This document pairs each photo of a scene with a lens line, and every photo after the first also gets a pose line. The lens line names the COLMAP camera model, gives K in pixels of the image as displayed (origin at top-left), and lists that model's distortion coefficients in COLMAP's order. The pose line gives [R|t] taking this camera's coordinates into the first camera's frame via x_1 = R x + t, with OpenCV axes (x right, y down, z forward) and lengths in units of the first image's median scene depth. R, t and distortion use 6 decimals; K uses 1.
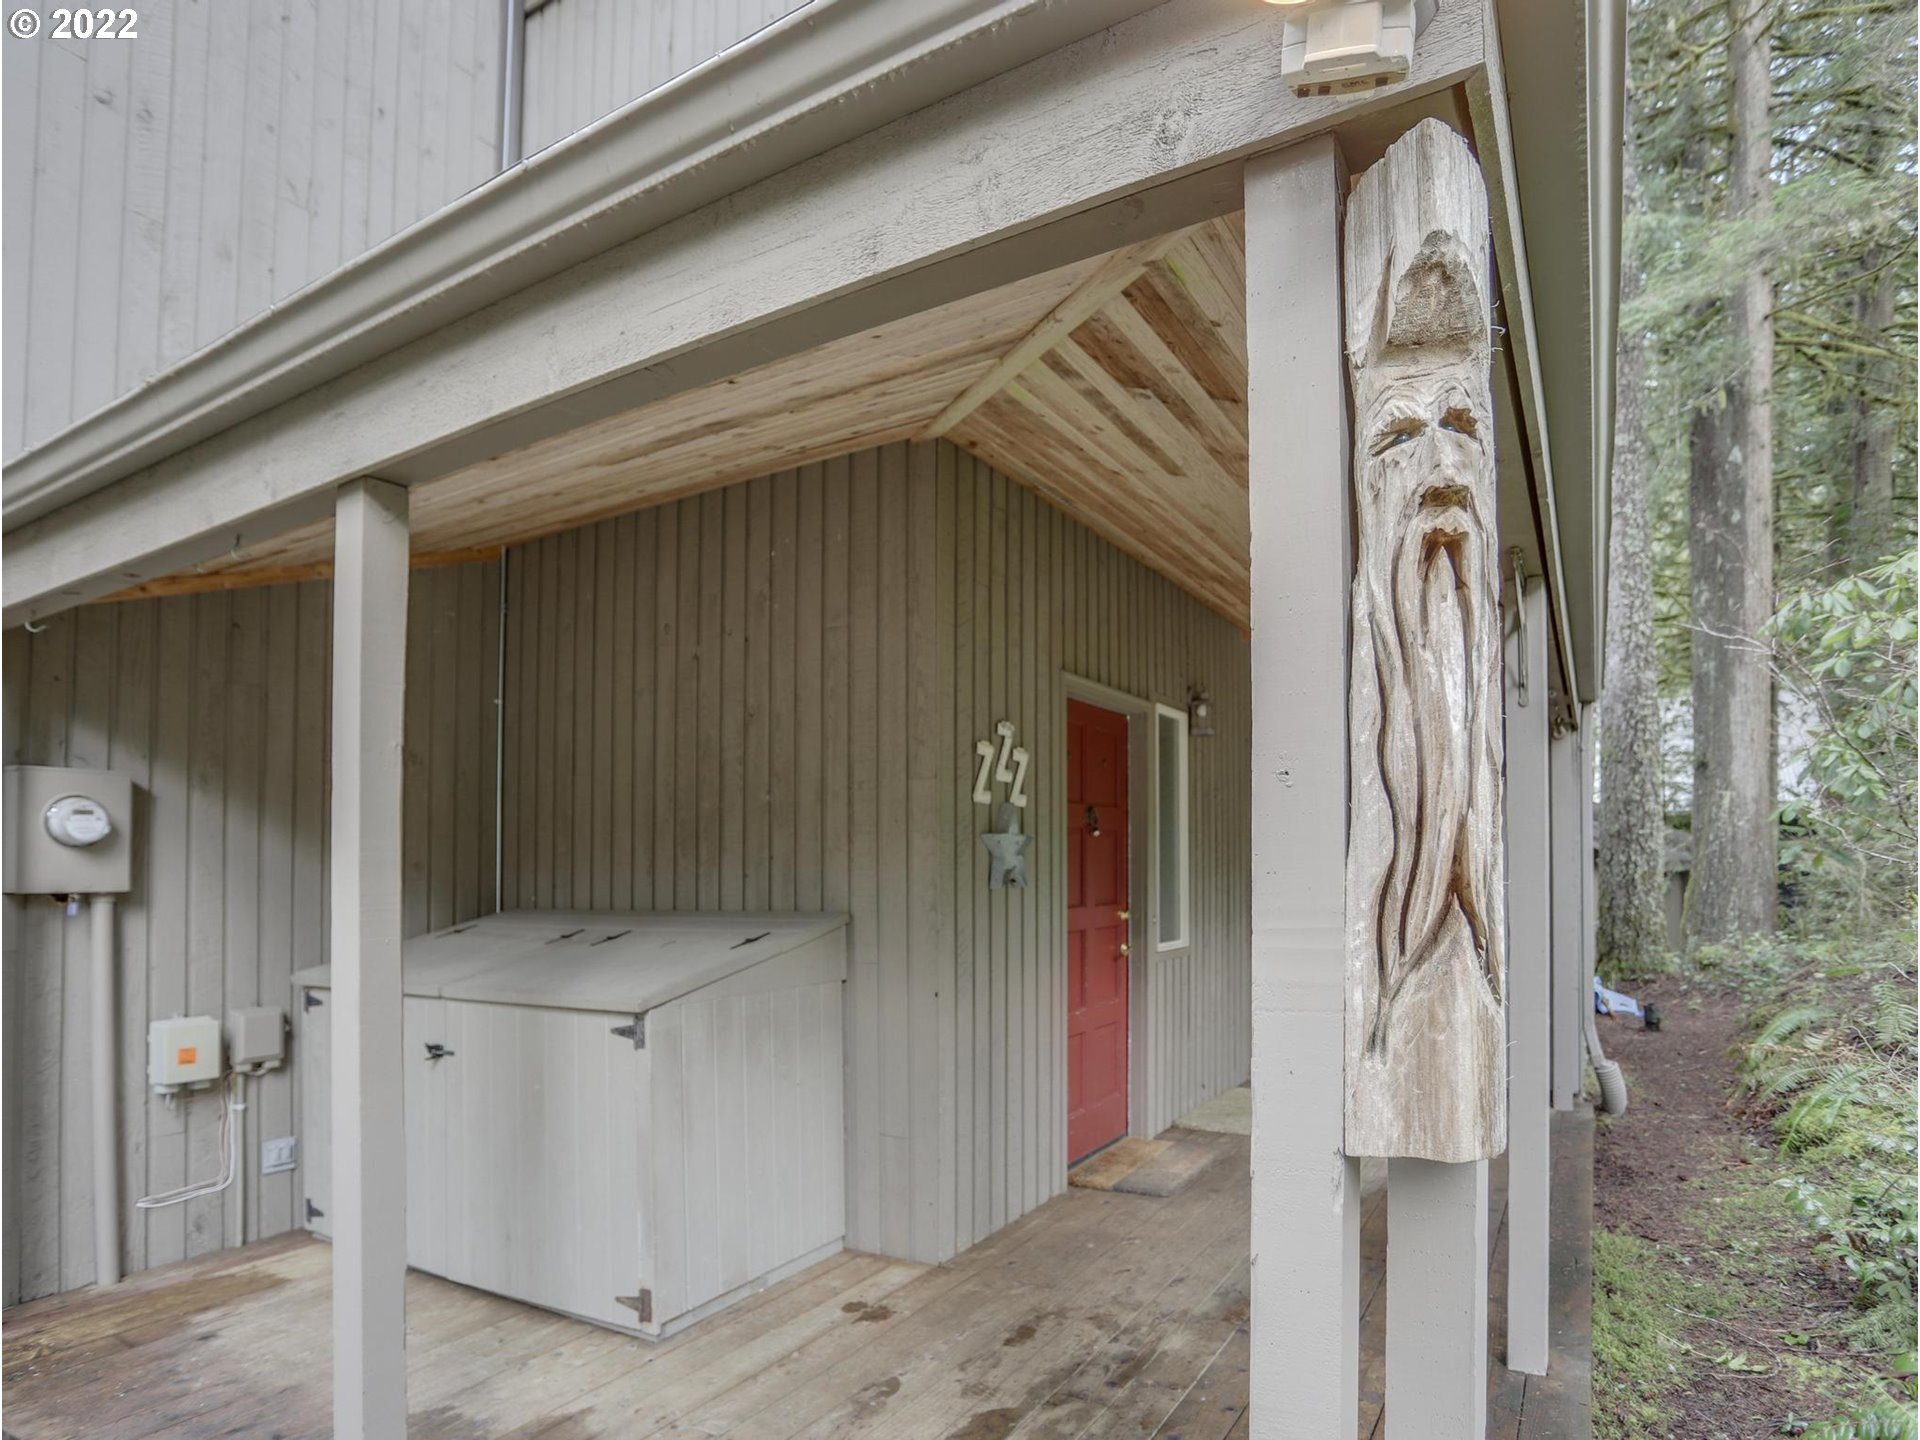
lens RADIAL K [[1053.4, 0, 958.8], [0, 1053.4, 714.3], [0, 0, 1]] dist [-0.056219, 0.024869]
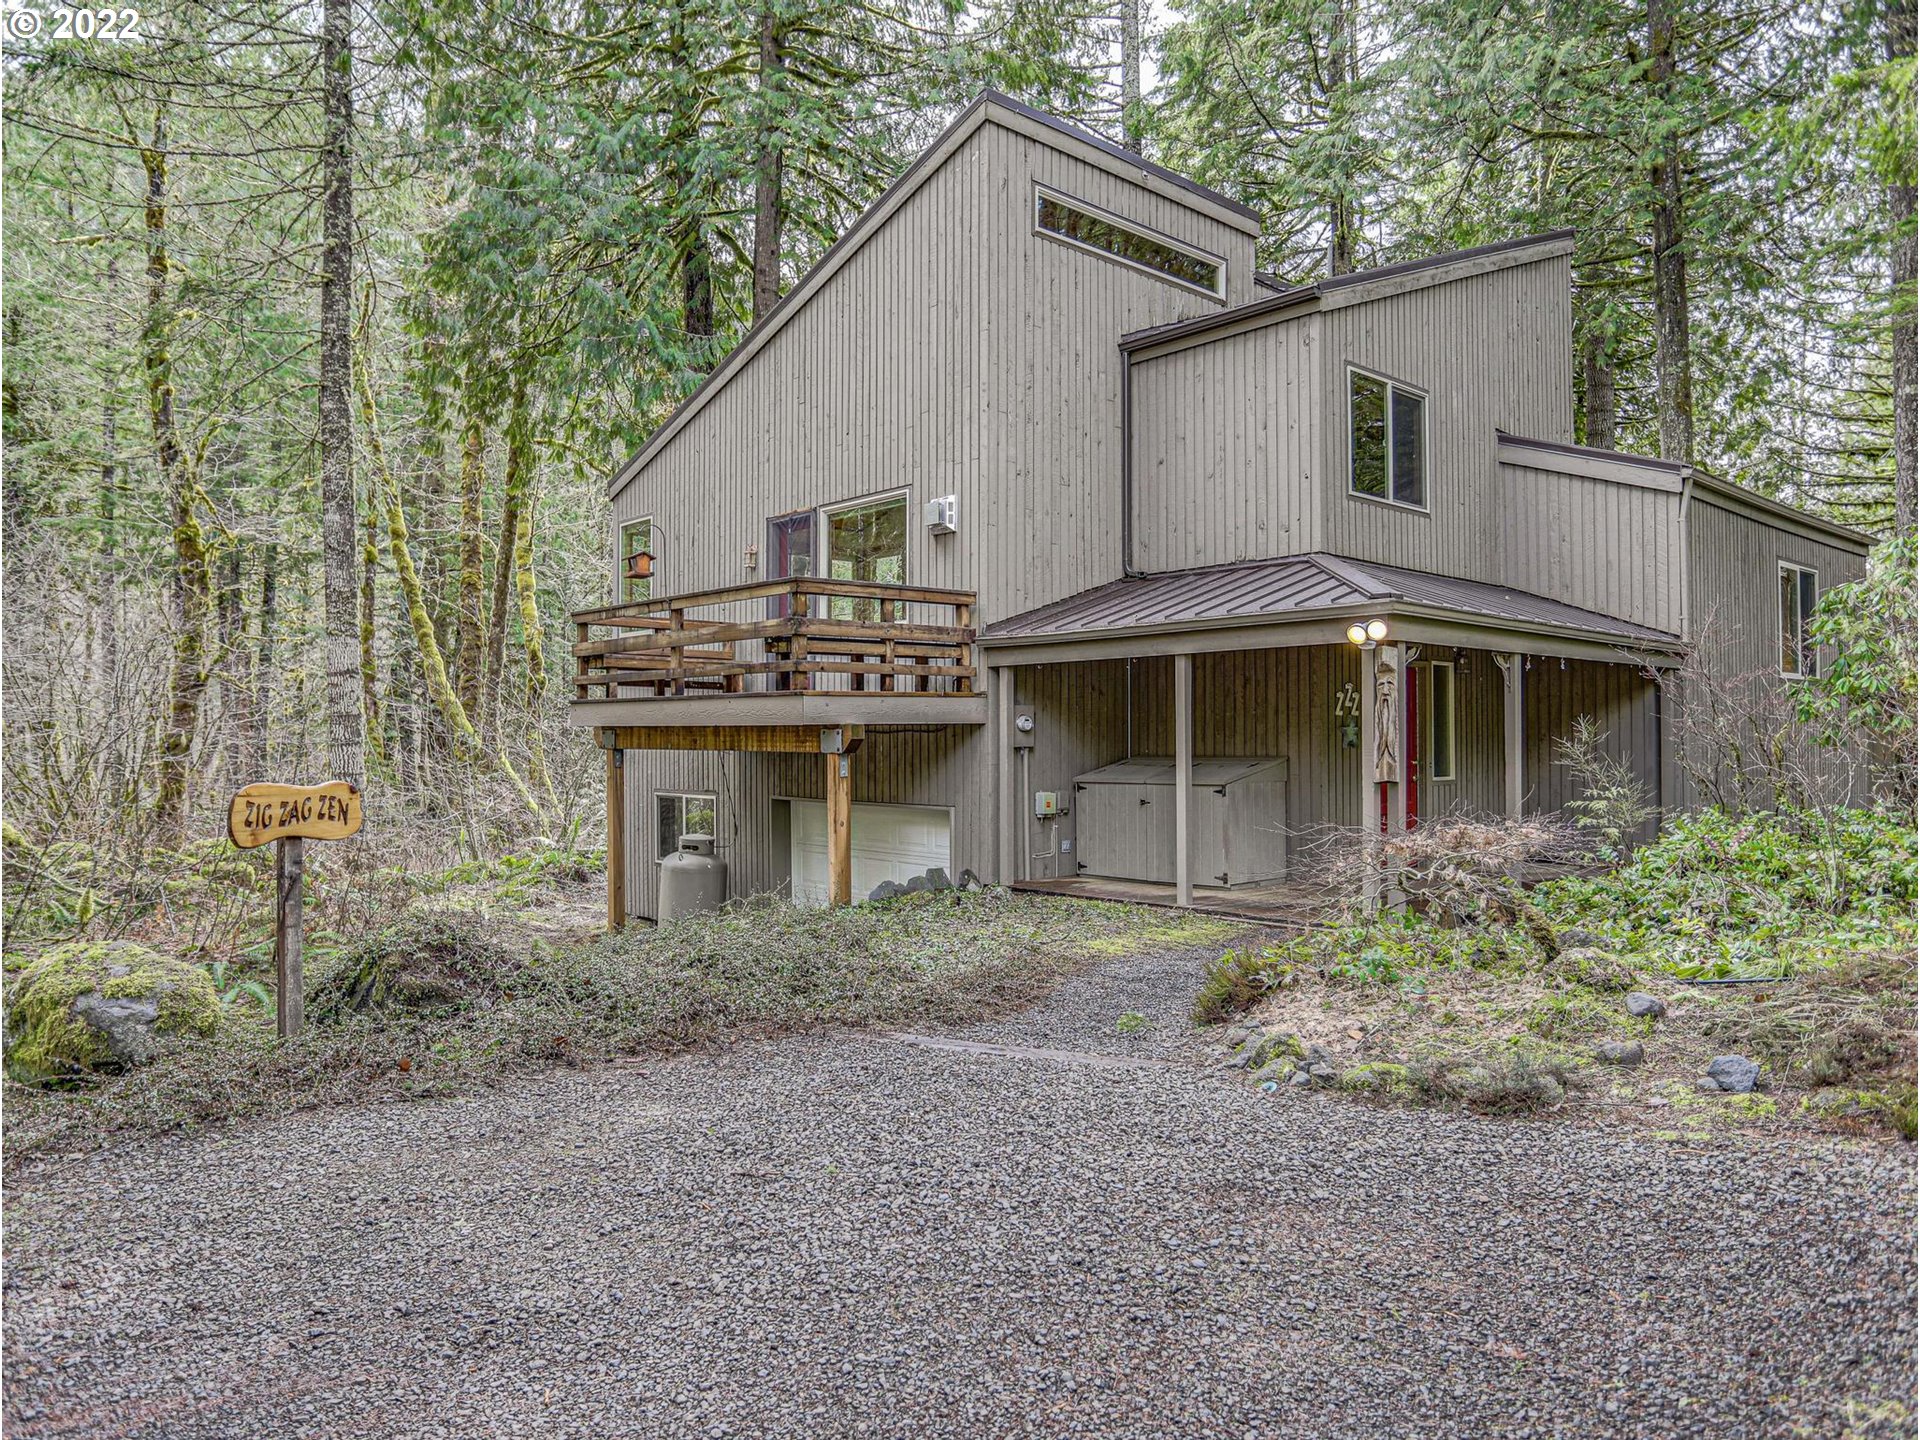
lens RADIAL K [[1521.0, 0, 951.4], [0, 1521.0, 709.3], [0, 0, 1]] dist [-0.030536, 0.007033]
pose [[0.966210, 0.002830, -0.257742, 0.063911], [0.031247, 0.991279, 0.128021, -0.441928], [0.255856, -0.131749, 0.957695, -2.844295]]
